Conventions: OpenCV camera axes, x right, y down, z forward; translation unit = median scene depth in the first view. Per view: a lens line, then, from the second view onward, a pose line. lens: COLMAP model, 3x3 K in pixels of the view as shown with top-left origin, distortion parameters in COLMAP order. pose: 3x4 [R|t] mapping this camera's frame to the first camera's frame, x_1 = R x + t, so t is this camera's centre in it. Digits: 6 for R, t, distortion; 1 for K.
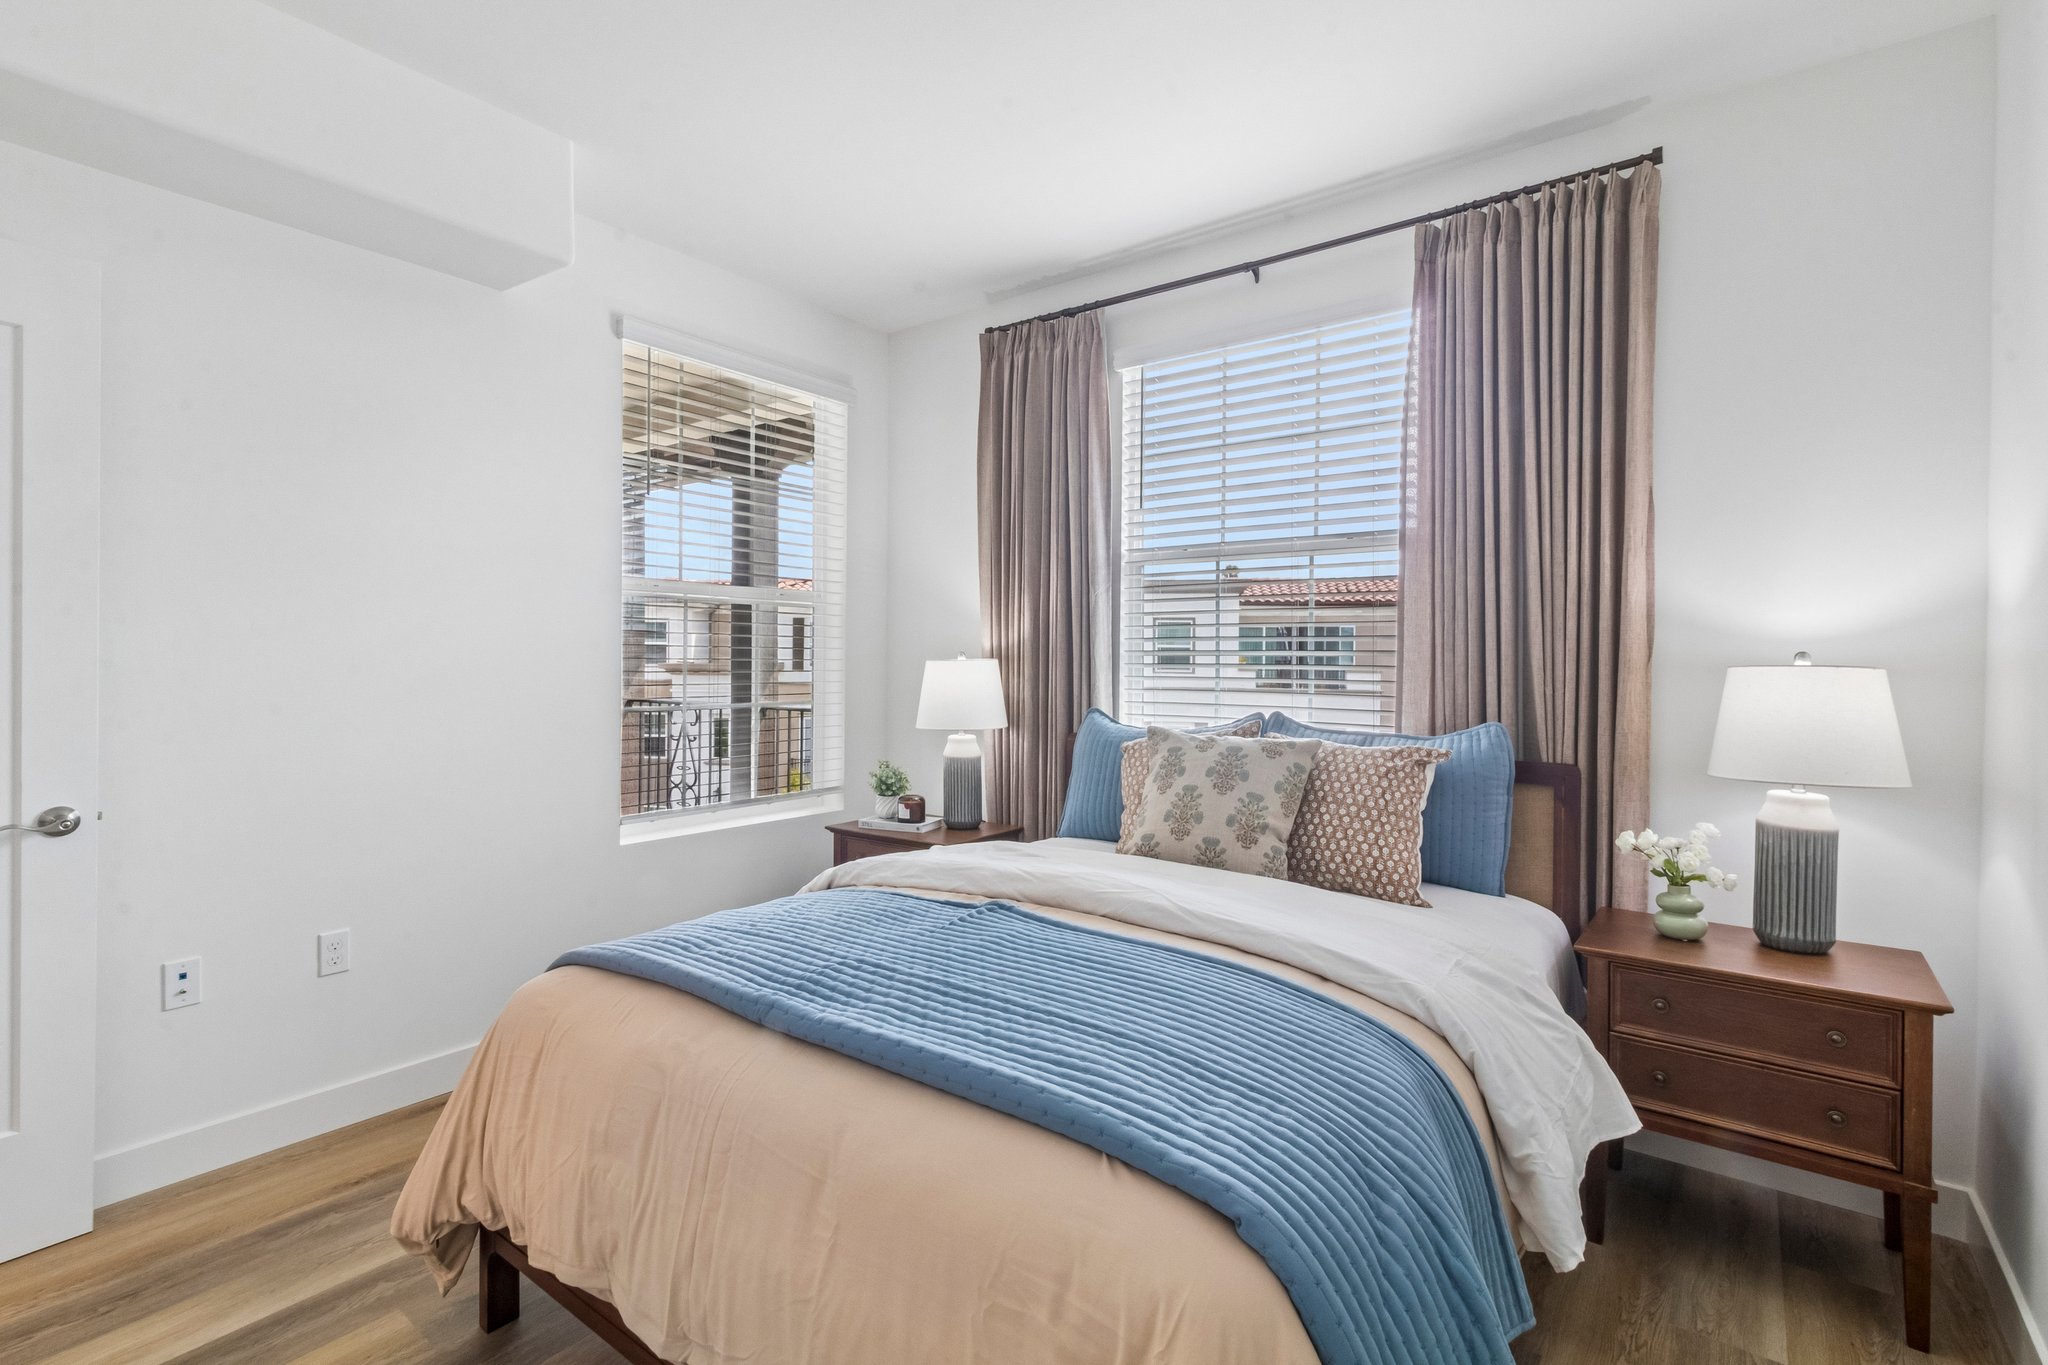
lens RADIAL K [[937.6, 0, 1042.2], [0, 937.6, 654.7], [0, 0, 1]] dist [0.005210, -0.002037]
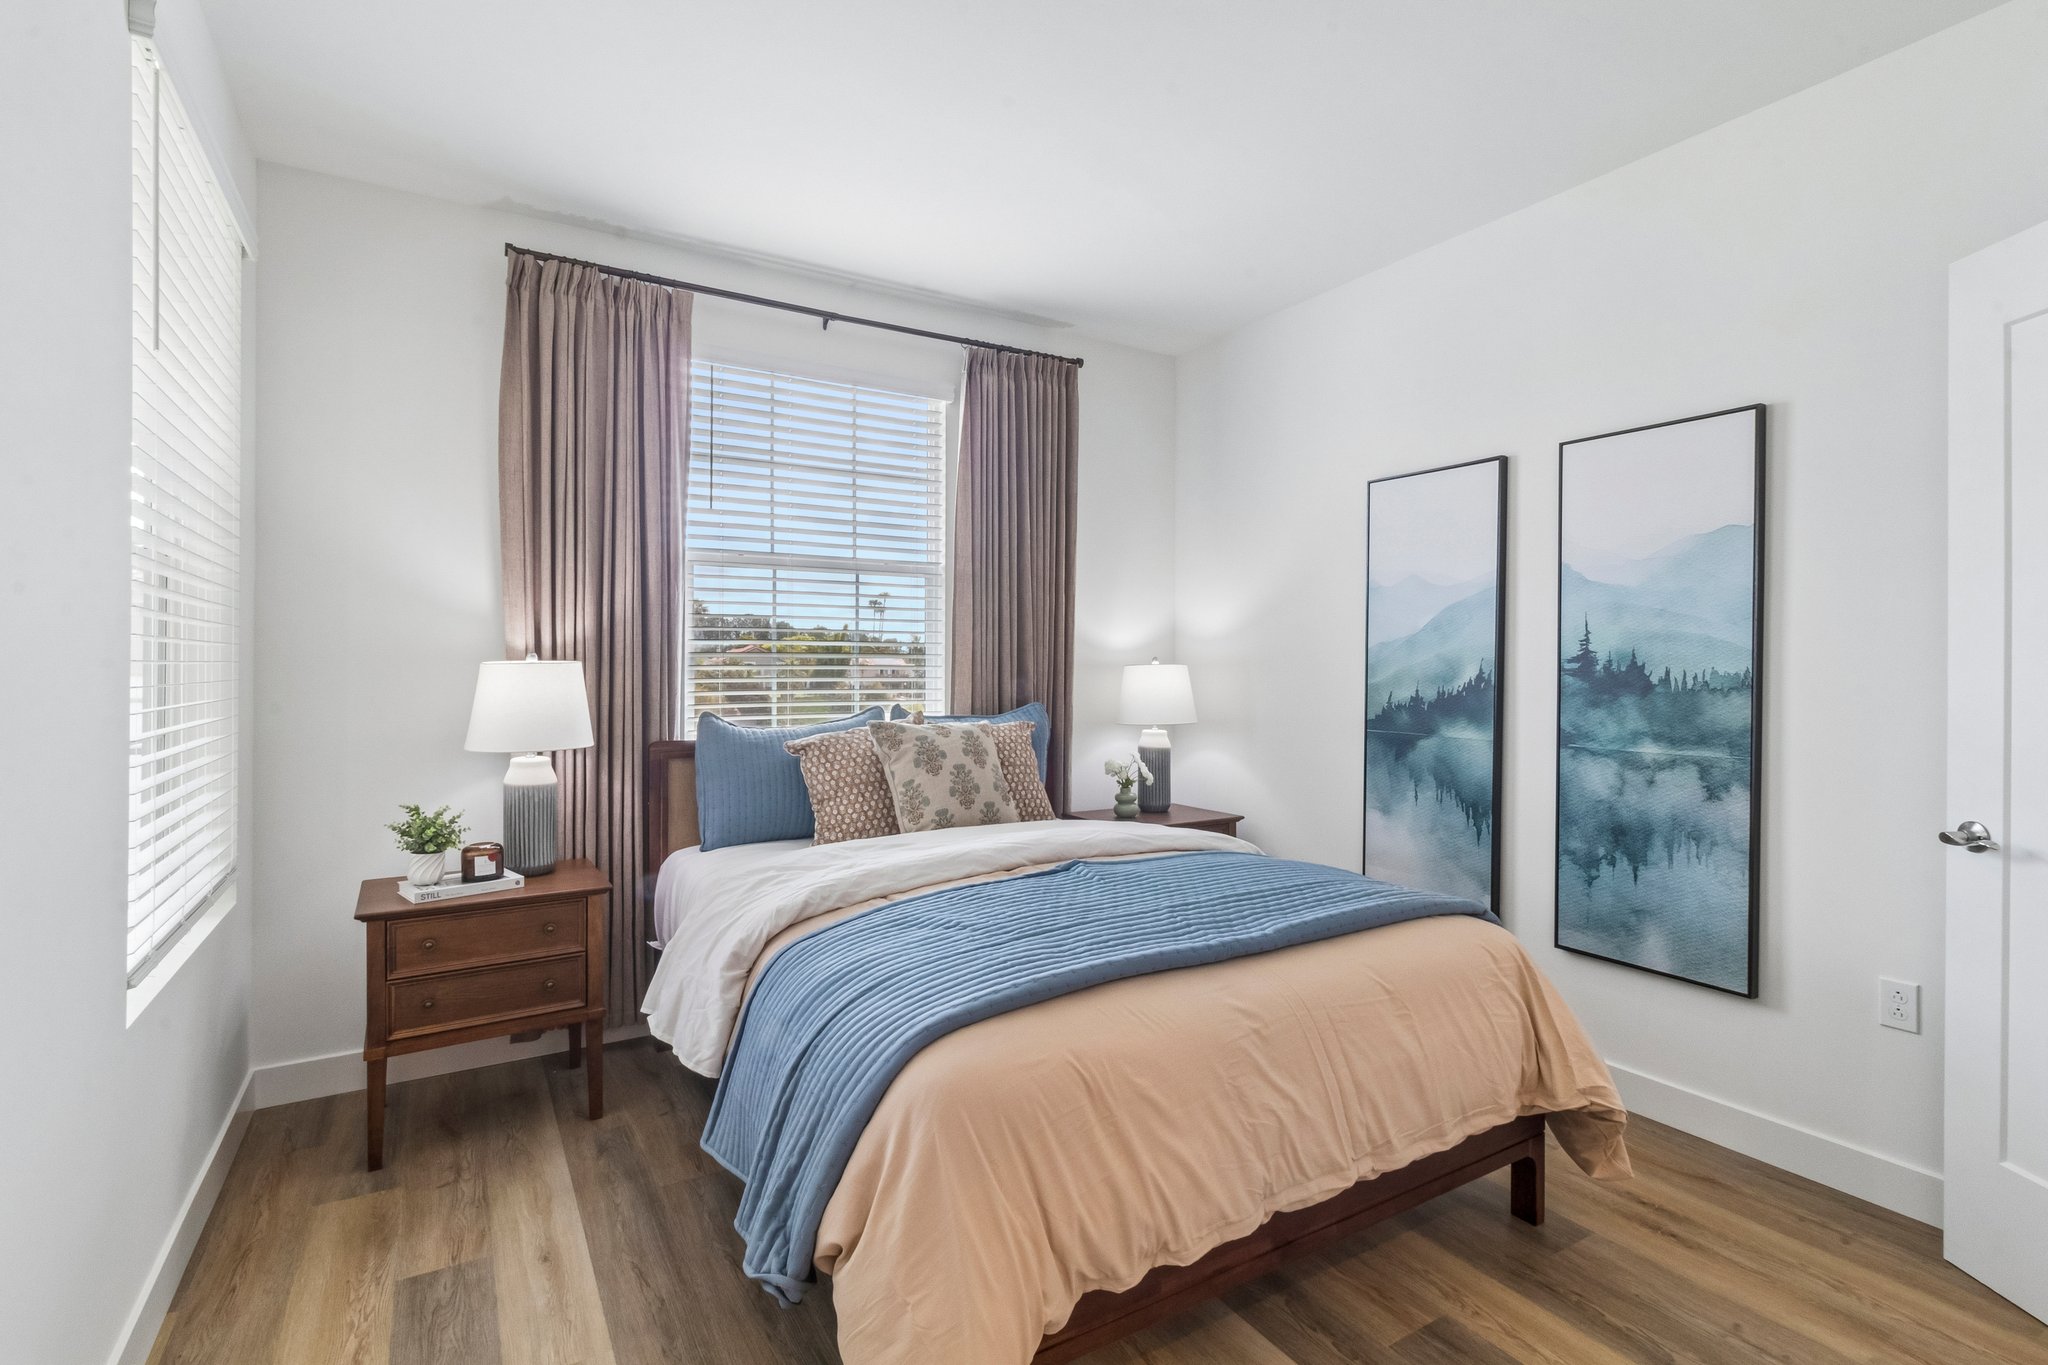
lens RADIAL K [[891.2, 0, 989.7], [0, 891.2, 670.4], [0, 0, 1]] dist [-0.012064, 0.000248]
pose [[0.416110, -0.006193, 0.909293, -0.783508], [-0.002194, 0.999967, 0.007814, 0.008031], [-0.909312, -0.005247, 0.416083, 0.433791]]
